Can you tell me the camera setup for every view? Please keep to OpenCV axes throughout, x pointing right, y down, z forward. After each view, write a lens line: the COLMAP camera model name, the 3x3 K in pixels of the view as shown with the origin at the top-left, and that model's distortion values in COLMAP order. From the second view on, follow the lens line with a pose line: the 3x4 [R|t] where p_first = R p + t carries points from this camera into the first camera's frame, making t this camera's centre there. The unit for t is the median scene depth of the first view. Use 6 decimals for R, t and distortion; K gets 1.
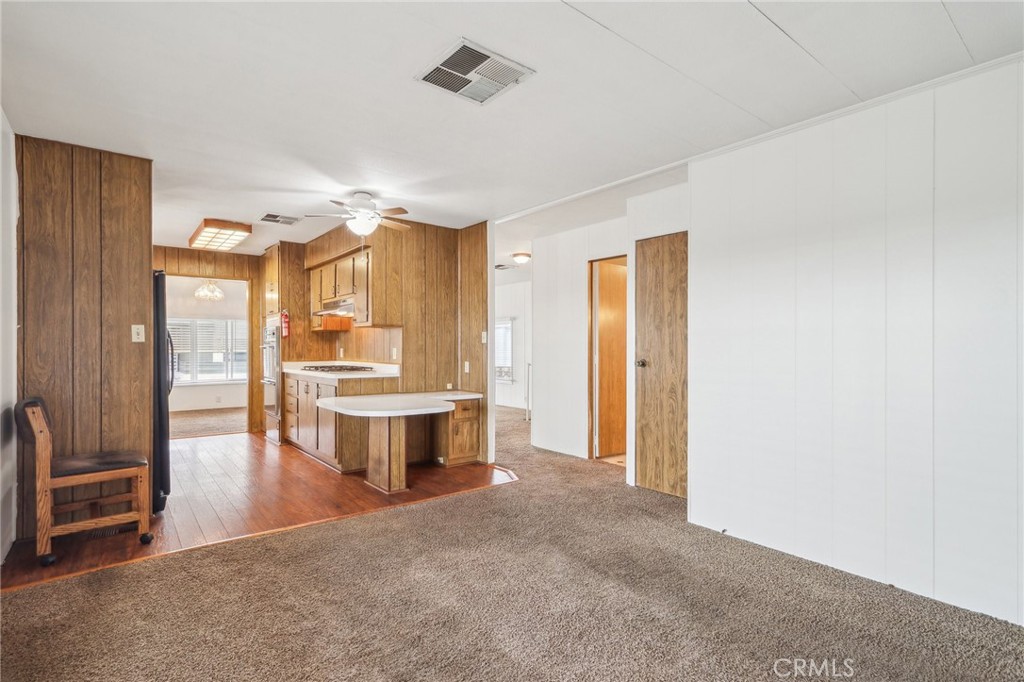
lens RADIAL K [[492.3, 0, 500.3], [0, 492.3, 345.2], [0, 0, 1]] dist [-0.001641, -0.001446]
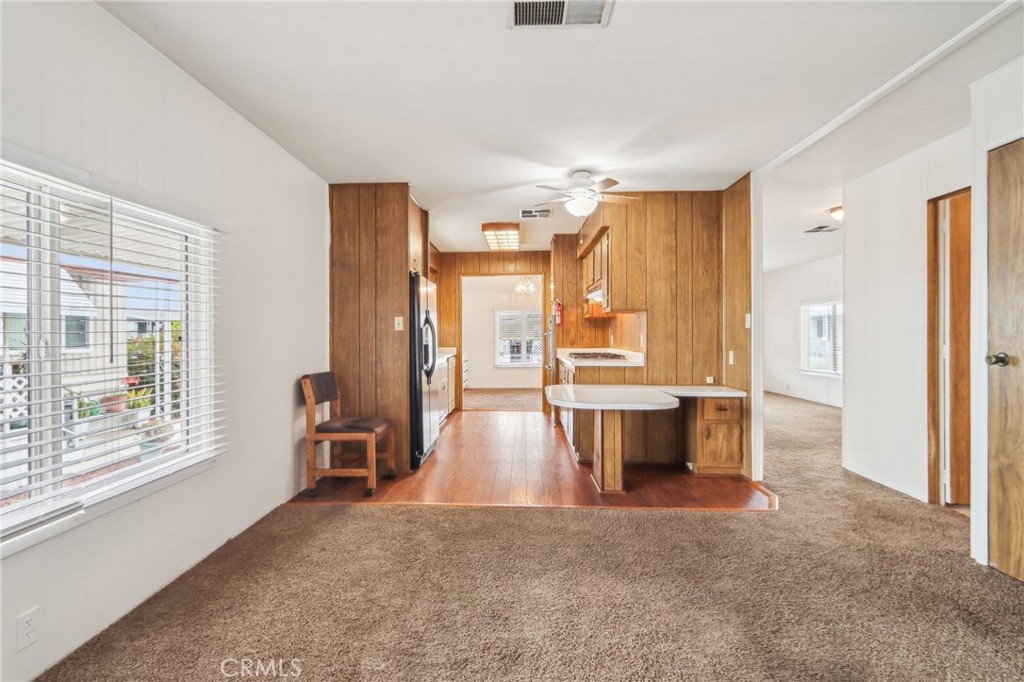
lens RADIAL K [[486.3, 0, 505.2], [0, 486.3, 338.9], [0, 0, 1]] dist [-0.000196, -0.000127]
pose [[0.759863, 0.002233, -0.650080, 0.197989], [0.006421, 0.999920, 0.010940, 0.002170], [0.650052, -0.012487, 0.759787, 0.167293]]
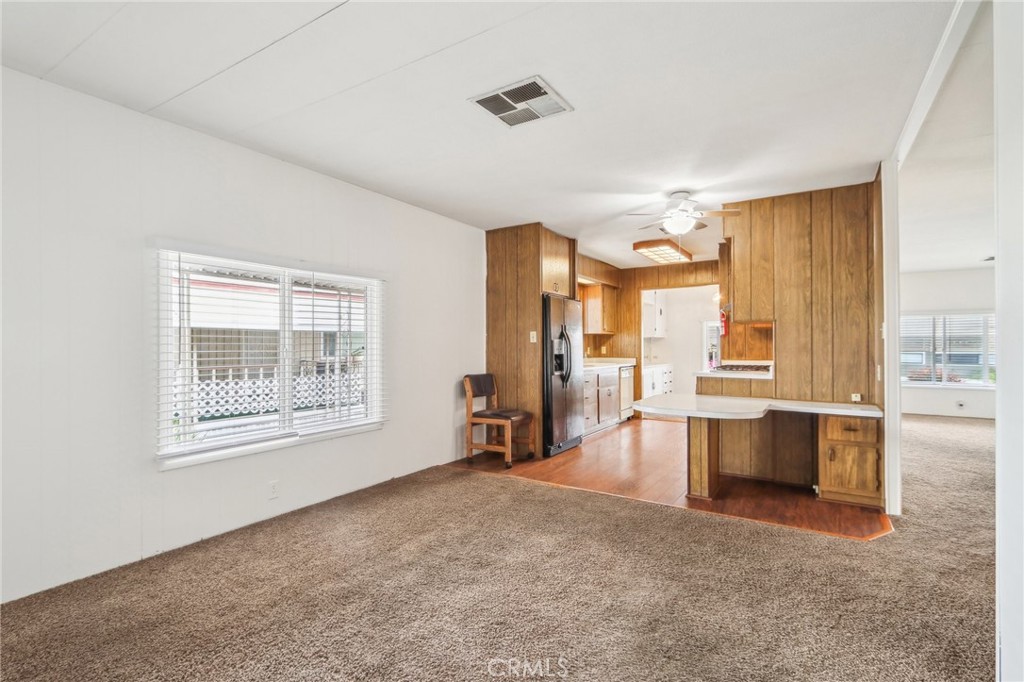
lens RADIAL K [[492.3, 0, 500.3], [0, 492.3, 345.2], [0, 0, 1]] dist [-0.001641, -0.001446]
pose [[0.312233, -0.004542, -0.949995, 0.504682], [0.005229, 0.999982, -0.003062, 0.004491], [0.949991, -0.004012, 0.312251, 0.300021]]
